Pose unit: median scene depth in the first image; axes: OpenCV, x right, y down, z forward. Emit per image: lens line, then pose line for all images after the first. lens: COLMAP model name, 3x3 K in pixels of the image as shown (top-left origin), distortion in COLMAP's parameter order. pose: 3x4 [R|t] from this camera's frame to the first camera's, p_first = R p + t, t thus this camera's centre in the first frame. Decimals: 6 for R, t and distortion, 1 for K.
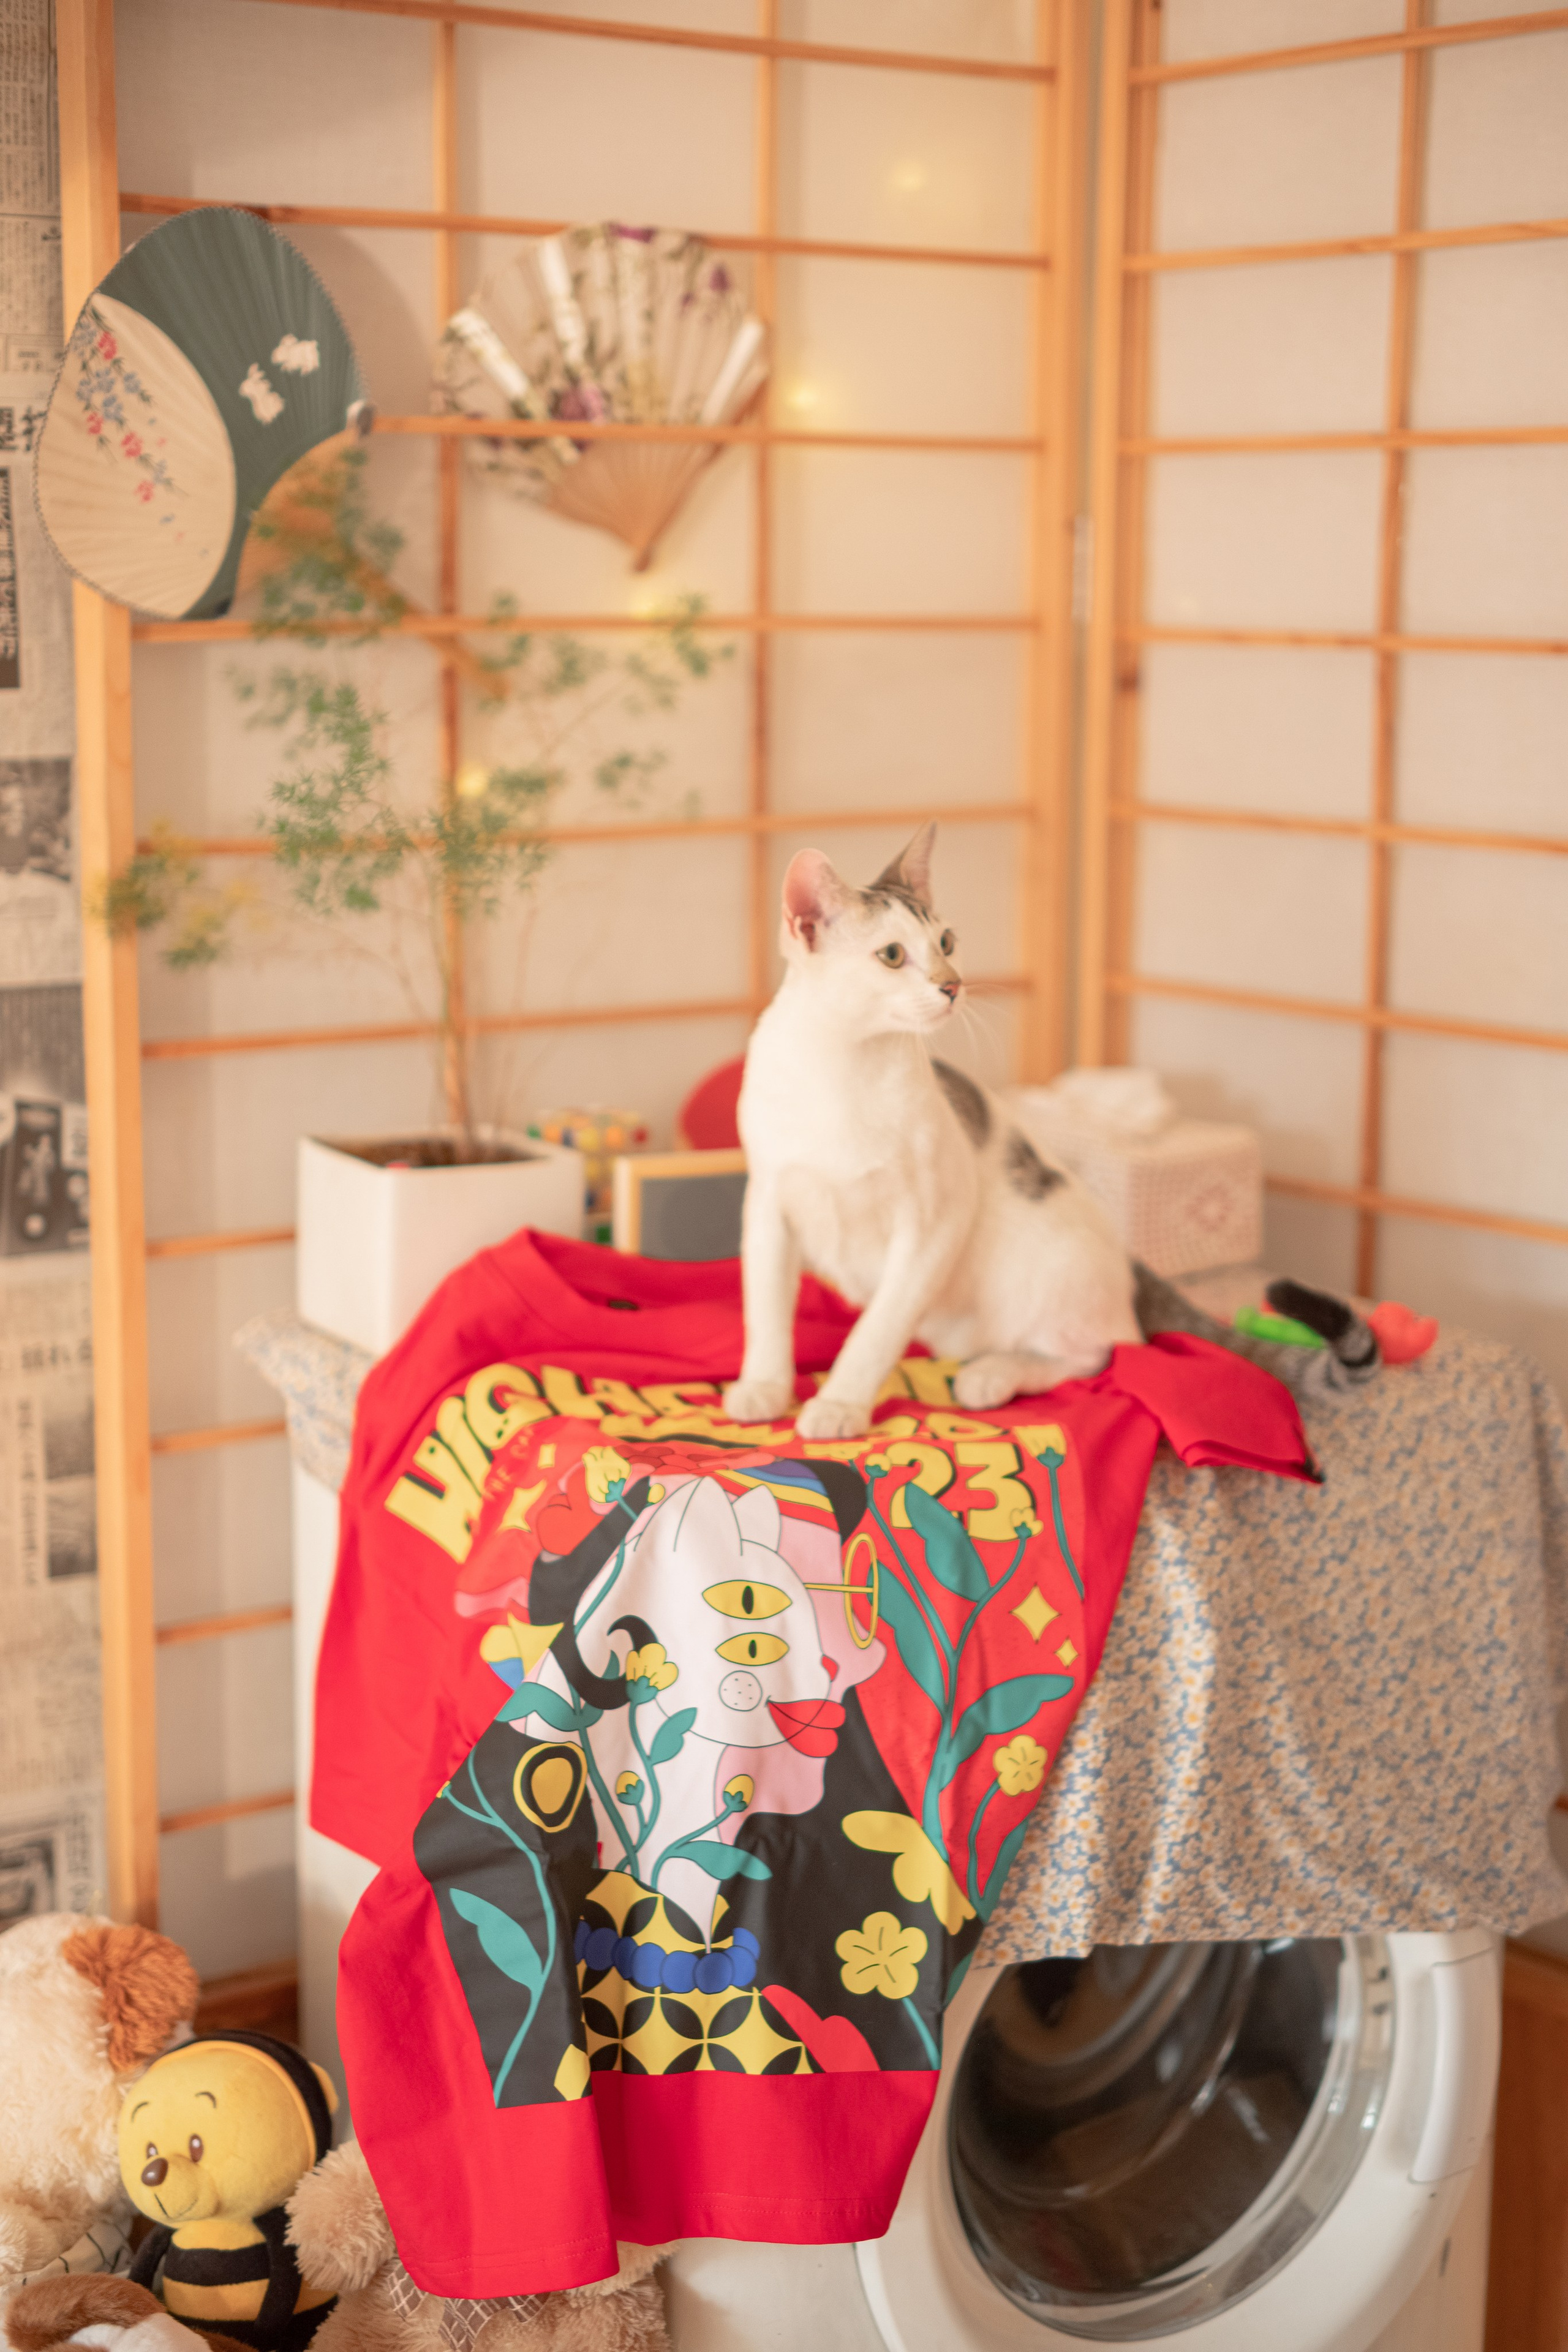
lens RADIAL K [[3395.0, 0, 769.6], [0, 3395.0, 1173.4], [0, 0, 1]] dist [0.011225, 0.029352]
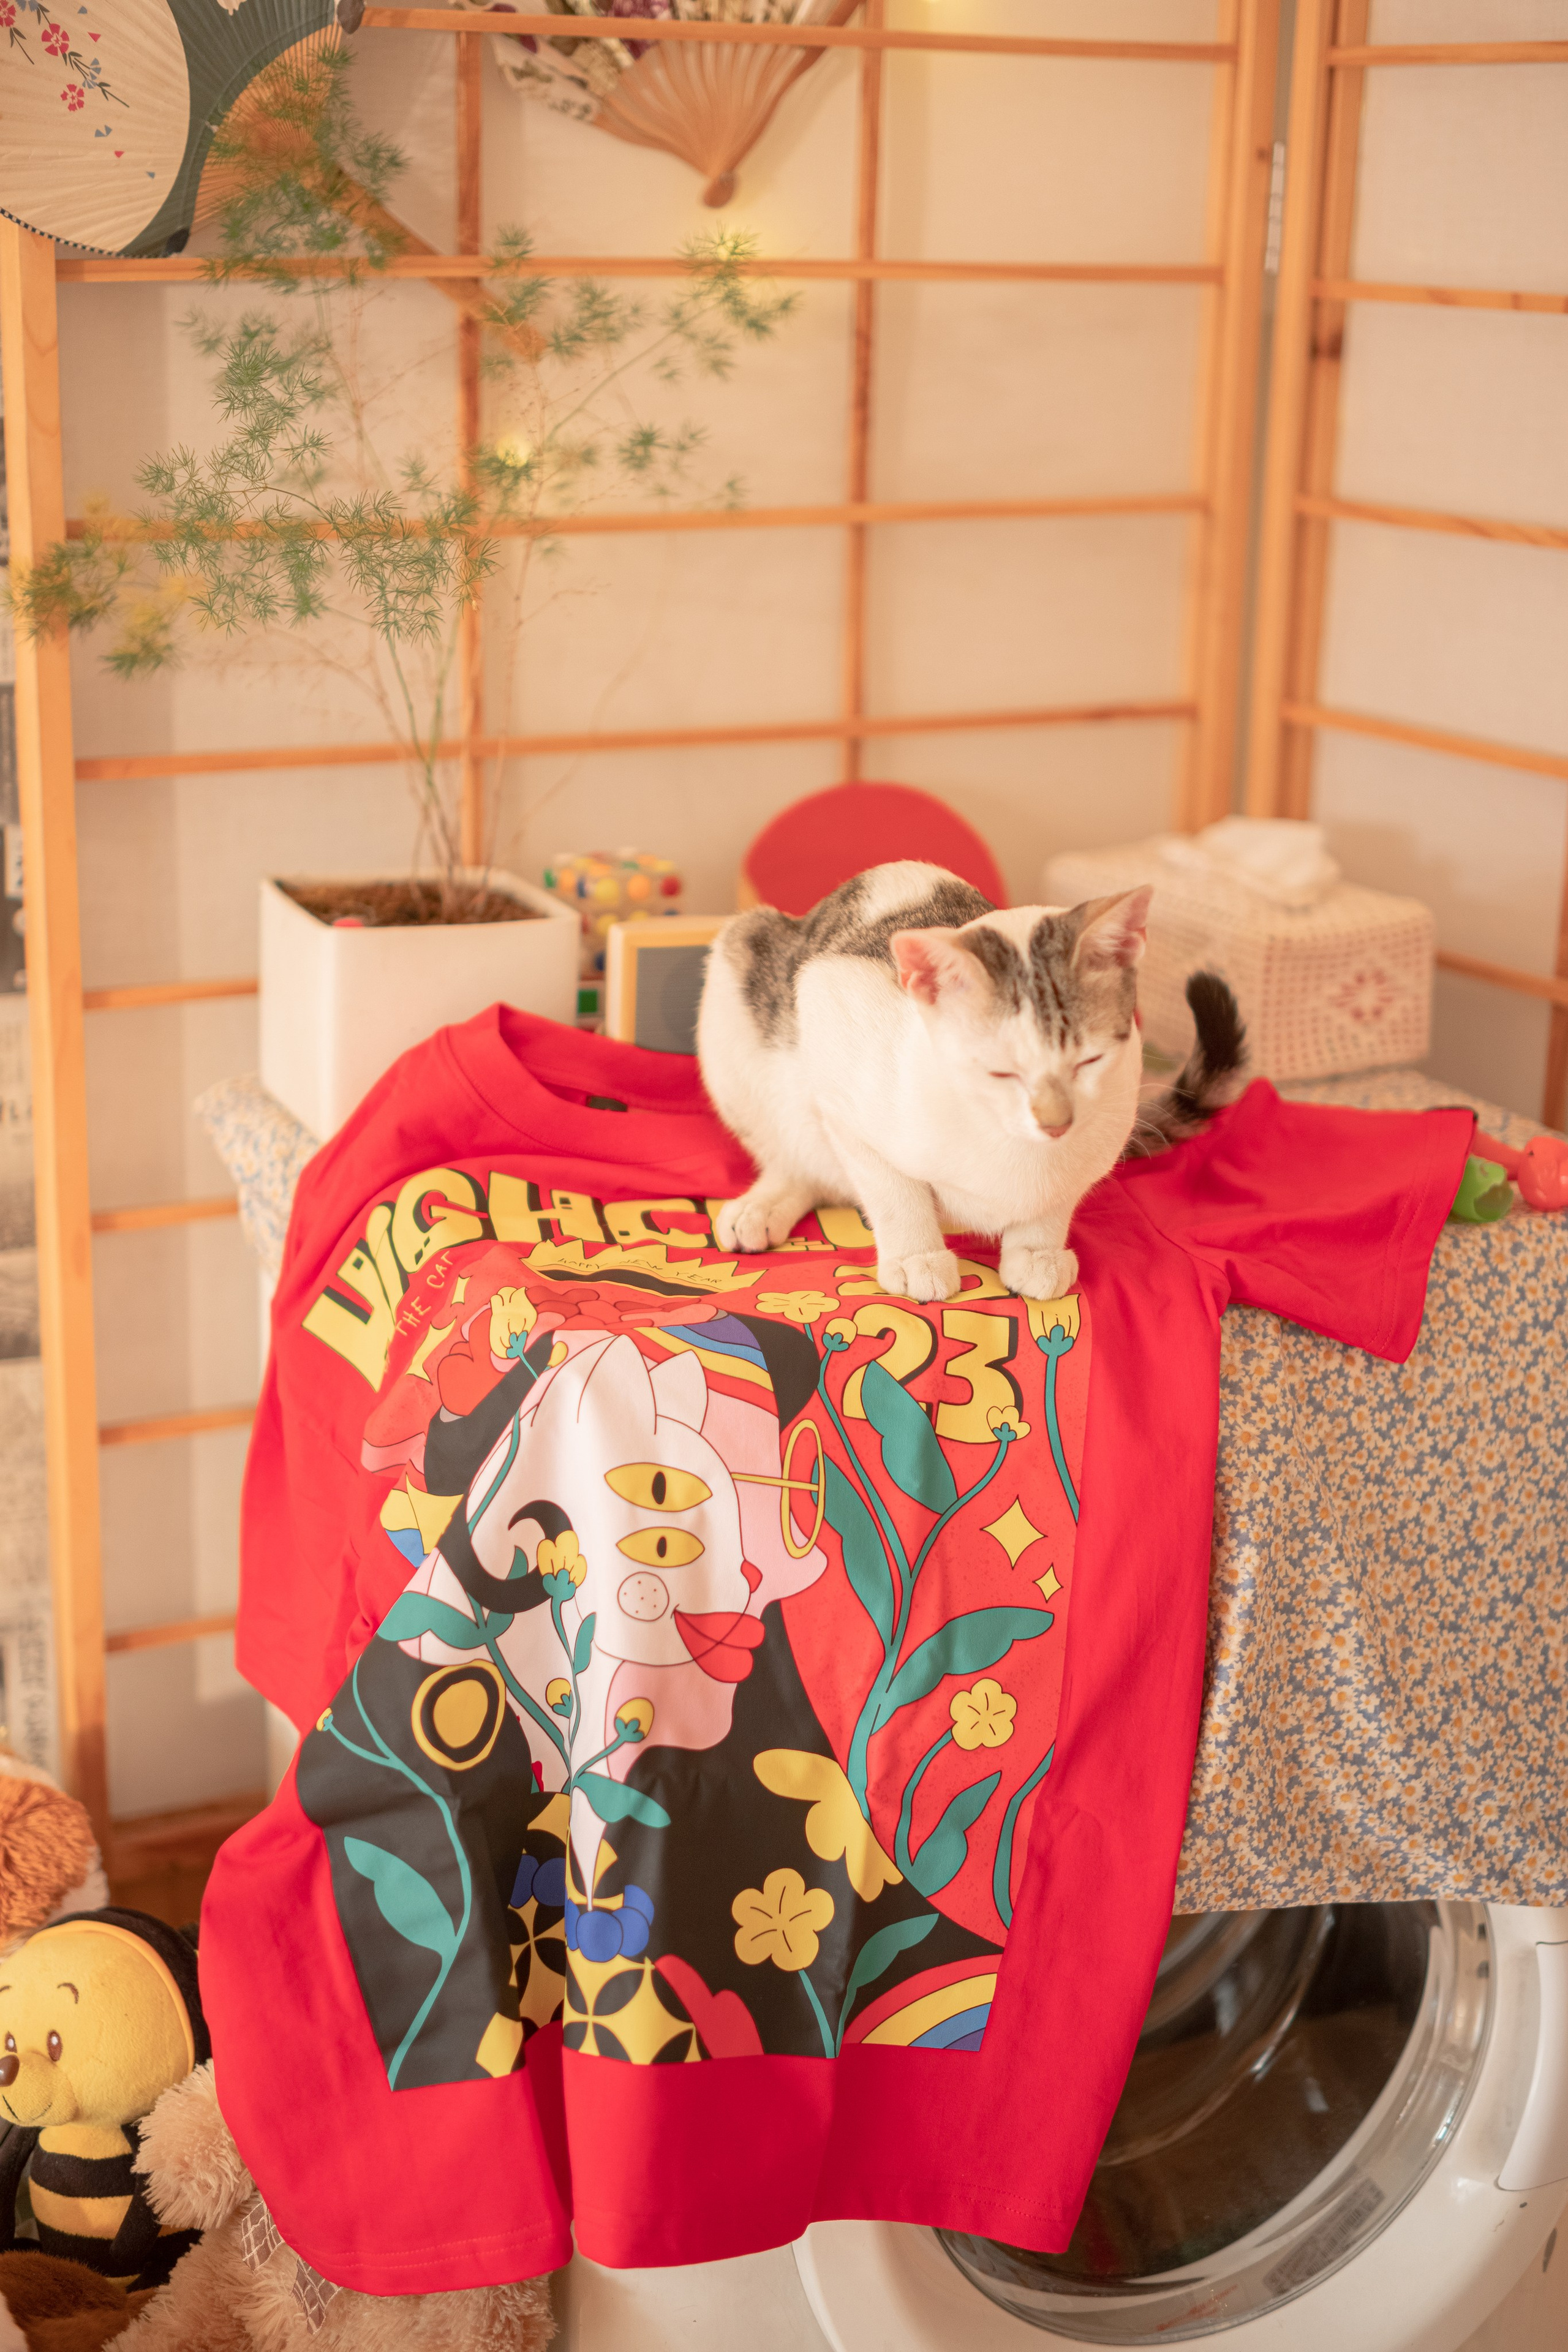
lens RADIAL K [[3395.0, 0, 769.6], [0, 3395.0, 1173.4], [0, 0, 1]] dist [0.011225, 0.029352]
pose [[0.990014, 0.053169, -0.130555, 0.110530], [-0.038764, 0.993120, 0.110500, -0.038321], [0.135532, -0.104336, 0.985264, 0.177347]]
